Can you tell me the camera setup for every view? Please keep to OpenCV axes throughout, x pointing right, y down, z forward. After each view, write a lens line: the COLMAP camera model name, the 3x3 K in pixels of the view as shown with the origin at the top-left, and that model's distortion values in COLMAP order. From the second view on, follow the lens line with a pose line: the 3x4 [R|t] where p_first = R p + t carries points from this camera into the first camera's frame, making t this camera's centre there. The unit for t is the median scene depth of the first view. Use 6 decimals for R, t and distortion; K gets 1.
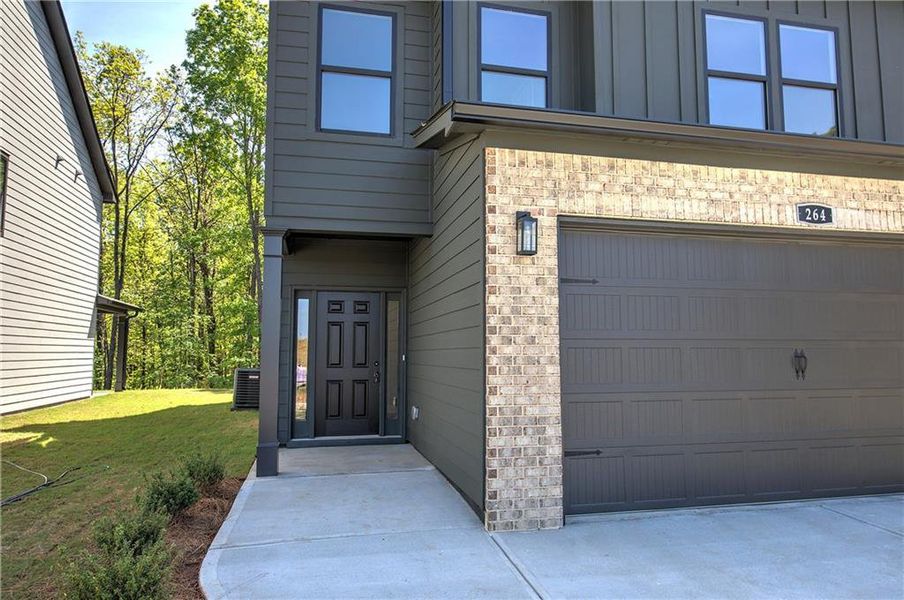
lens RADIAL K [[619.1, 0, 448.8], [0, 619.1, 297.1], [0, 0, 1]] dist [0.010928, -0.011139]
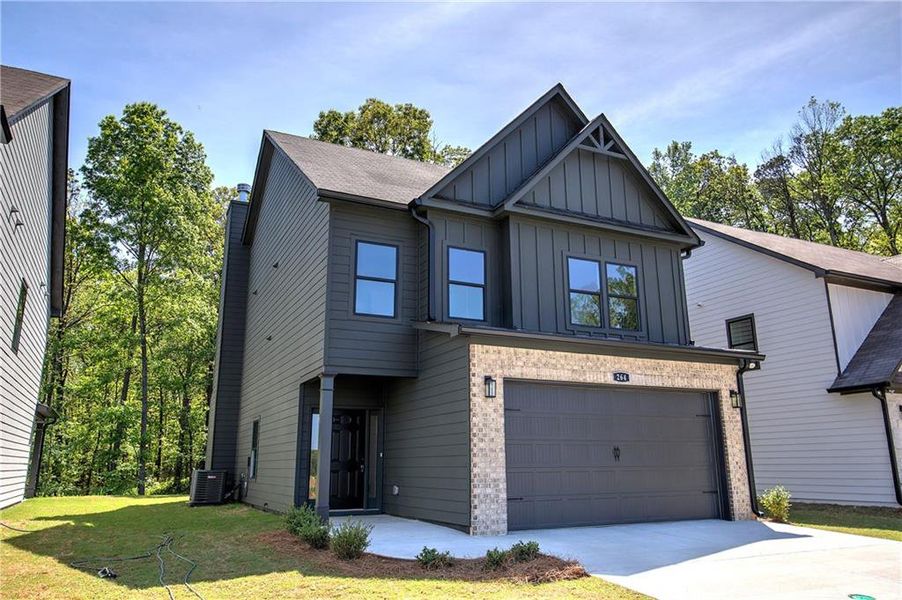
lens RADIAL K [[664.4, 0, 455.3], [0, 664.4, 297.7], [0, 0, 1]] dist [0.011998, -0.006732]
pose [[0.974035, 0.047790, 0.221295, -0.442410], [-0.013005, 0.987663, -0.156053, -0.044732], [-0.226023, 0.149123, 0.962640, -1.034240]]
